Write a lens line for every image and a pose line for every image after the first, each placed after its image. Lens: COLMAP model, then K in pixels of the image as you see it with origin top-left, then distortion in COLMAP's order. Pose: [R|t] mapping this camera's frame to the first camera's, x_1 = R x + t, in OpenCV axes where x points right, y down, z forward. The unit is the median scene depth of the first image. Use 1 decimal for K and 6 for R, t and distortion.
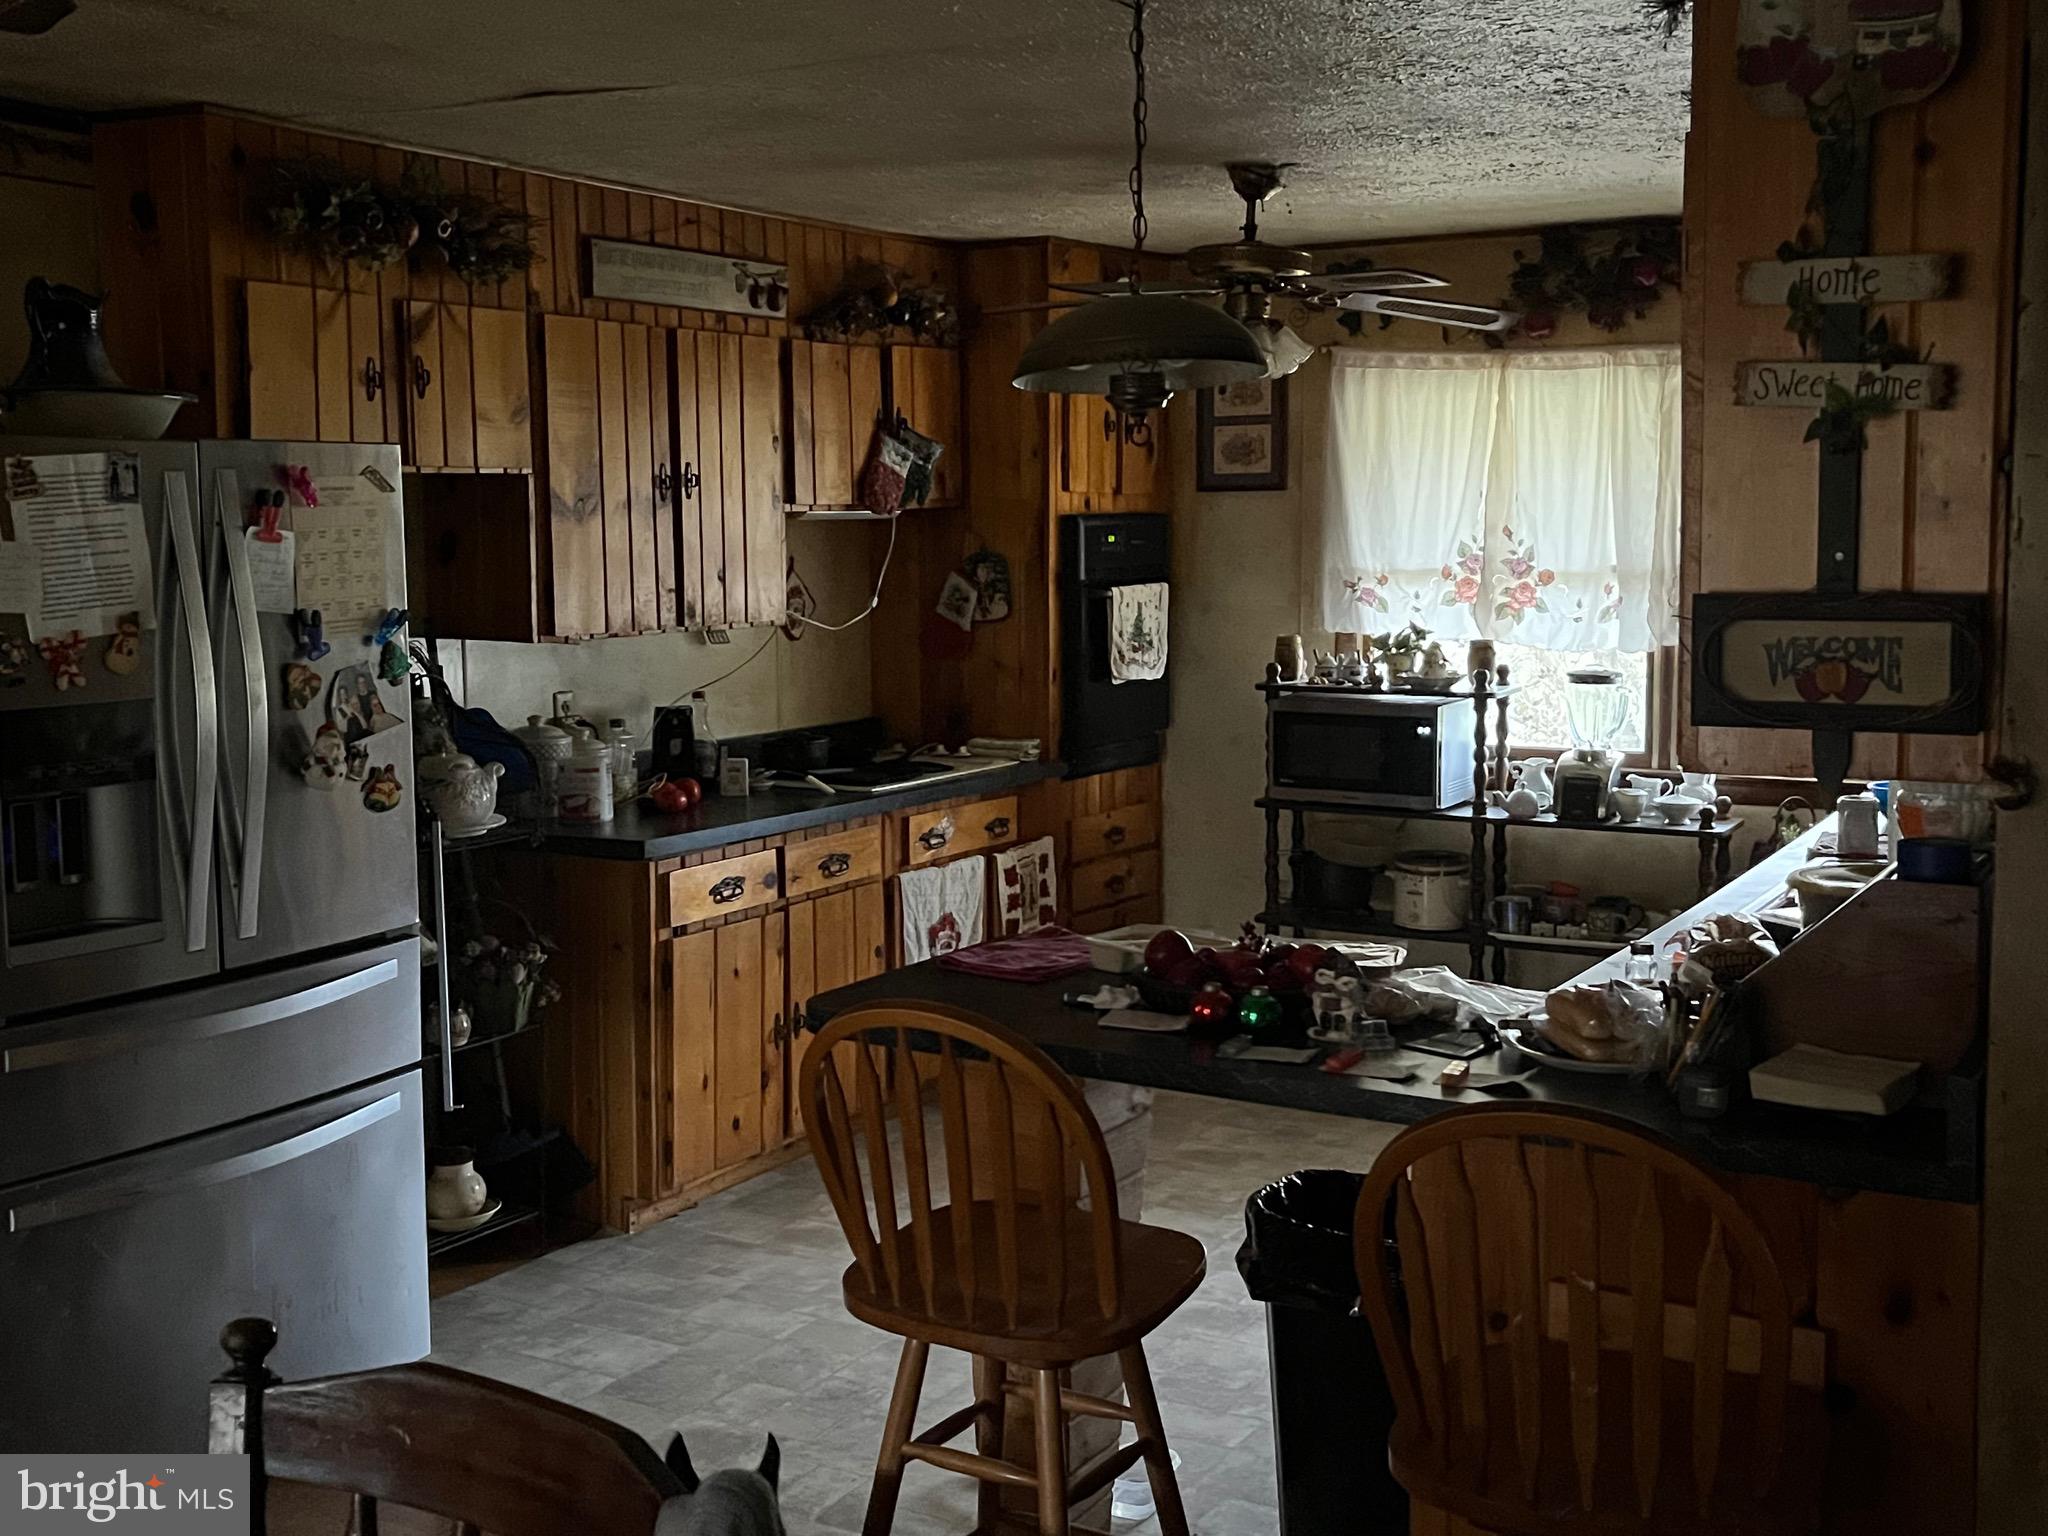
lens RADIAL K [[2253.6, 0, 1024.0], [0, 2253.6, 768.0], [0, 0, 1]] dist [0.136224, -0.385724]
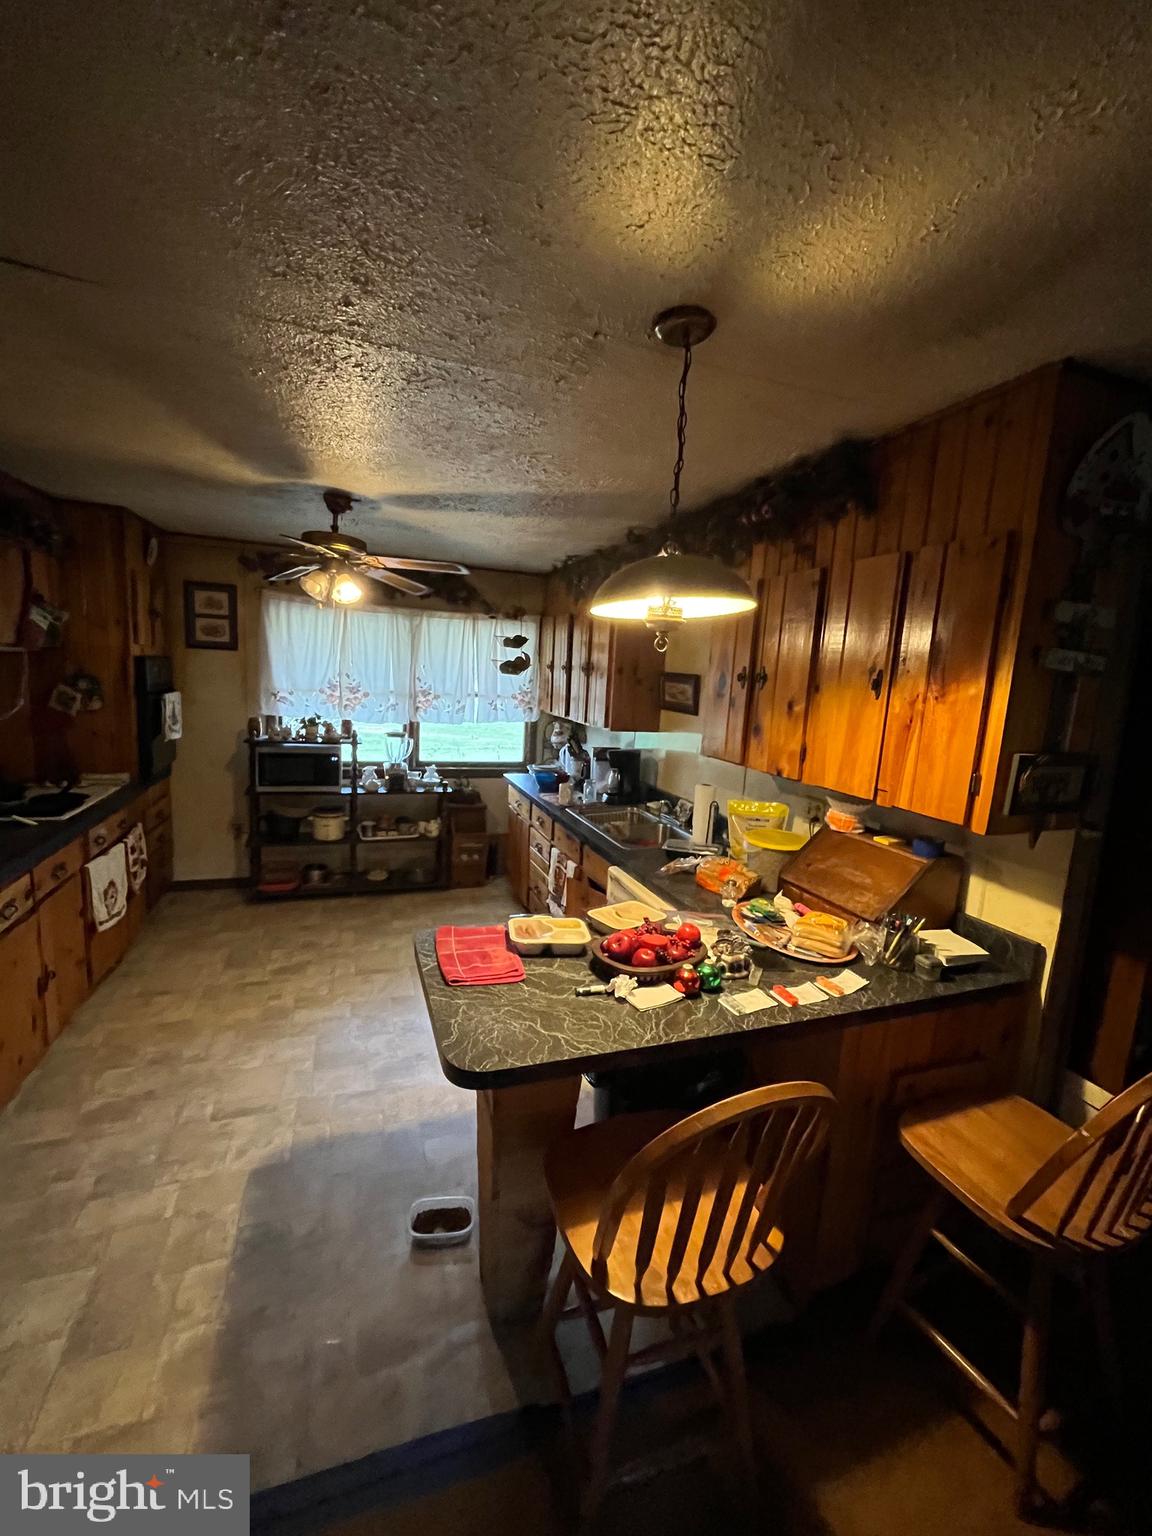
lens RADIAL K [[627.8, 0, 580.2], [0, 627.8, 763.8], [0, 0, 1]] dist [-0.000061, -0.000158]
pose [[0.633741, -0.065959, 0.770728, -0.161700], [0.025888, 0.997608, 0.064088, -0.045206], [-0.773112, -0.020663, 0.633933, 0.367794]]
